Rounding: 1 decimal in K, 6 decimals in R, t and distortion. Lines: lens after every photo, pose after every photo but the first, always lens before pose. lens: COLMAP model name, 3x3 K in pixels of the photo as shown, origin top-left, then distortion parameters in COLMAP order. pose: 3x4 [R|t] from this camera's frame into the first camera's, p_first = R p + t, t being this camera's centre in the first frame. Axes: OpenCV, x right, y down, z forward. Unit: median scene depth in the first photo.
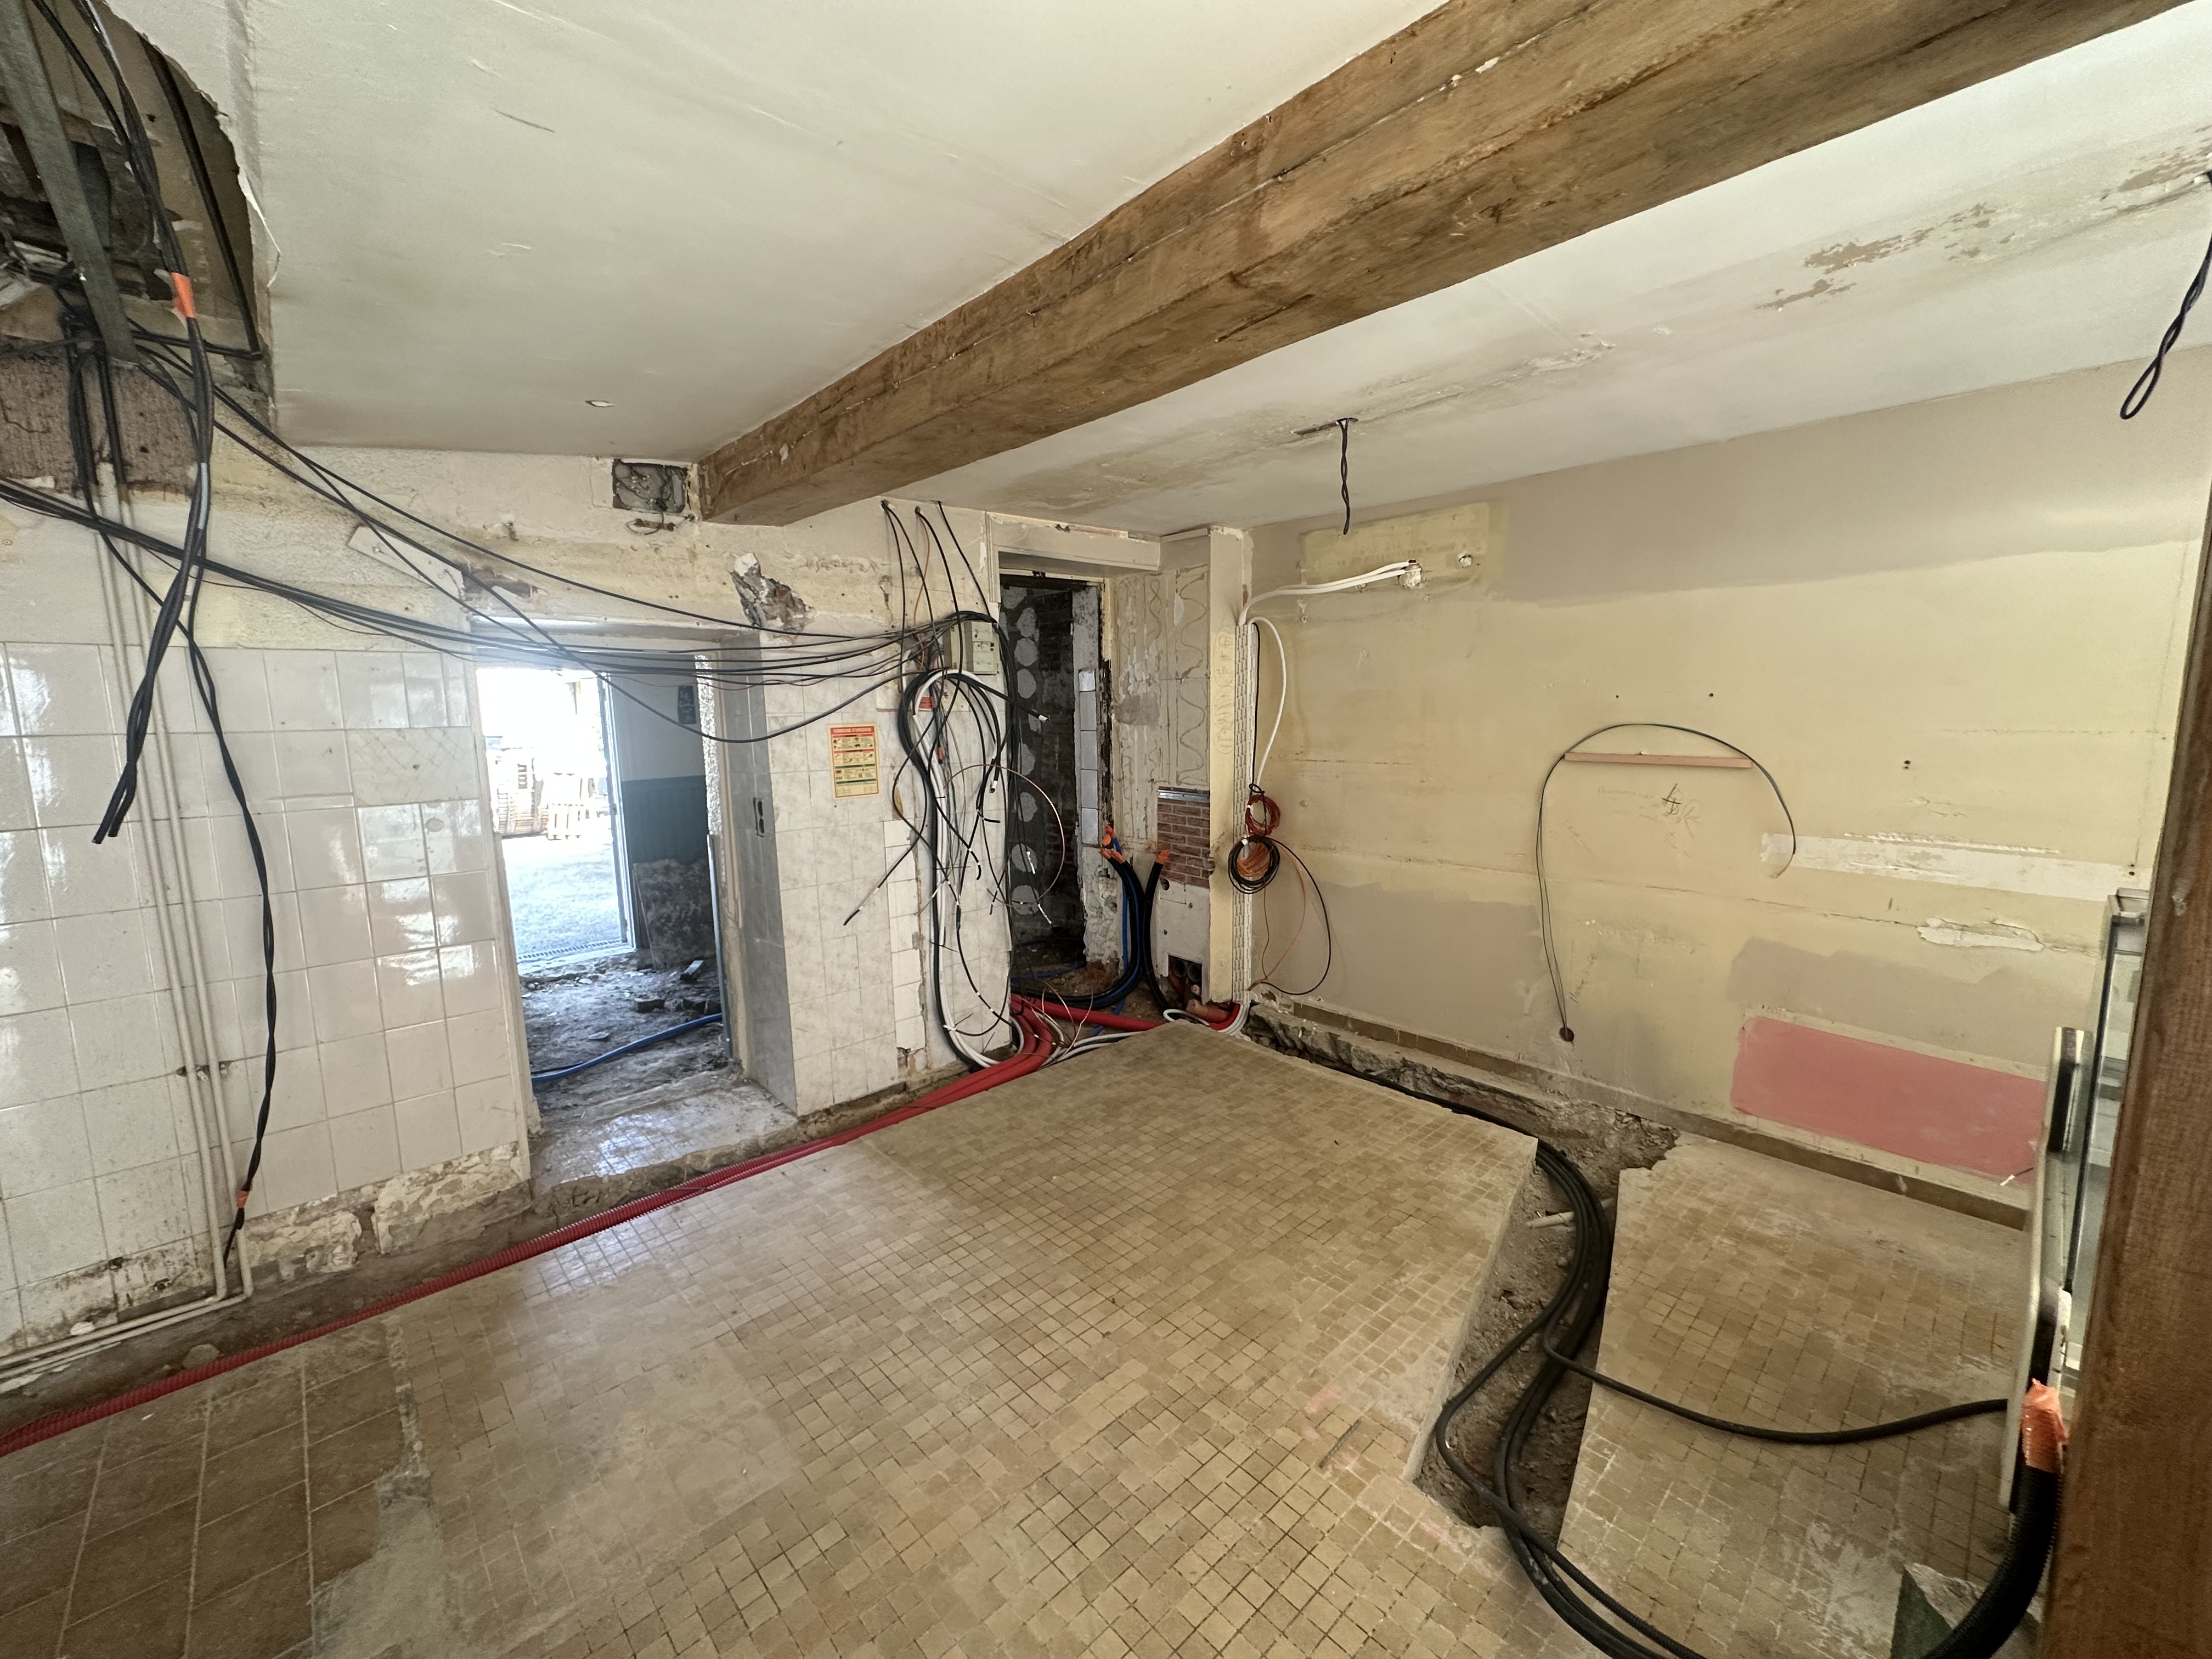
lens RADIAL K [[882.2, 0, 1105.7], [0, 882.2, 829.8], [0, 0, 1]] dist [-0.003102, 0.000158]
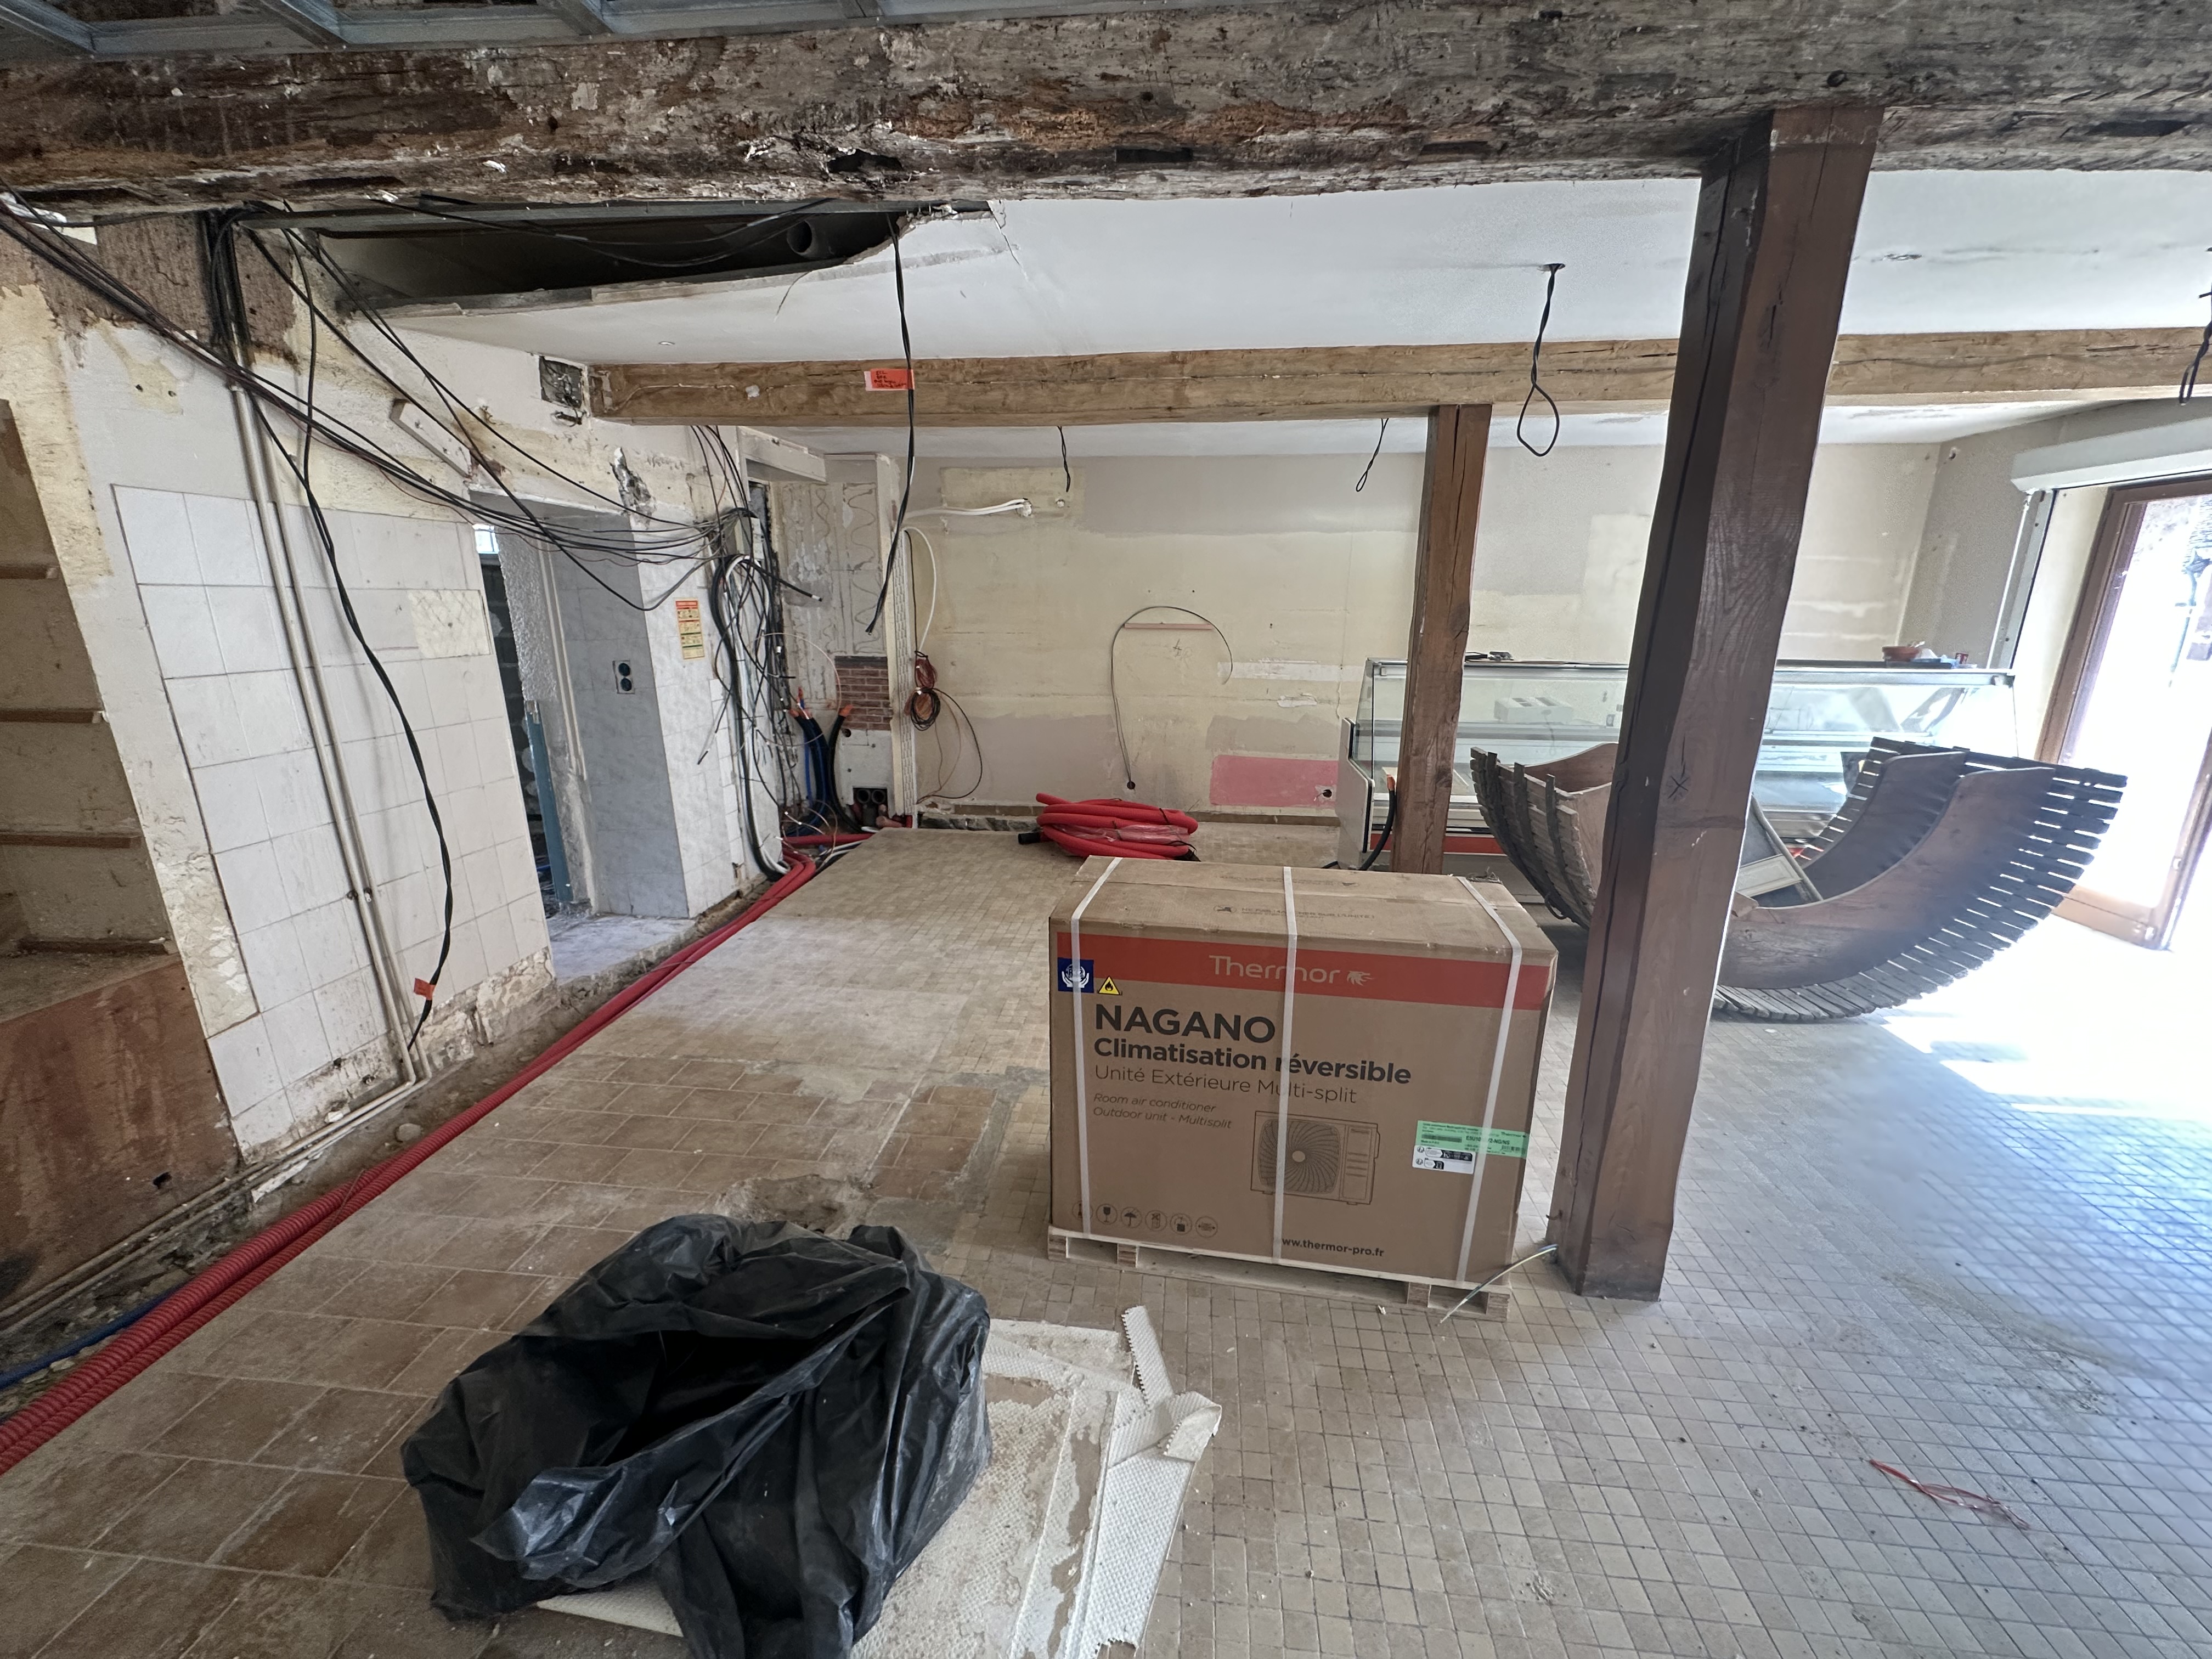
lens RADIAL K [[882.2, 0, 1103.2], [0, 882.2, 832.9], [0, 0, 1]] dist [-0.003102, 0.000158]
pose [[0.752002, -0.149550, 0.641972, -0.696212], [0.076650, 0.987156, 0.140174, 0.075017], [-0.654689, -0.056204, 0.753806, -0.320427]]
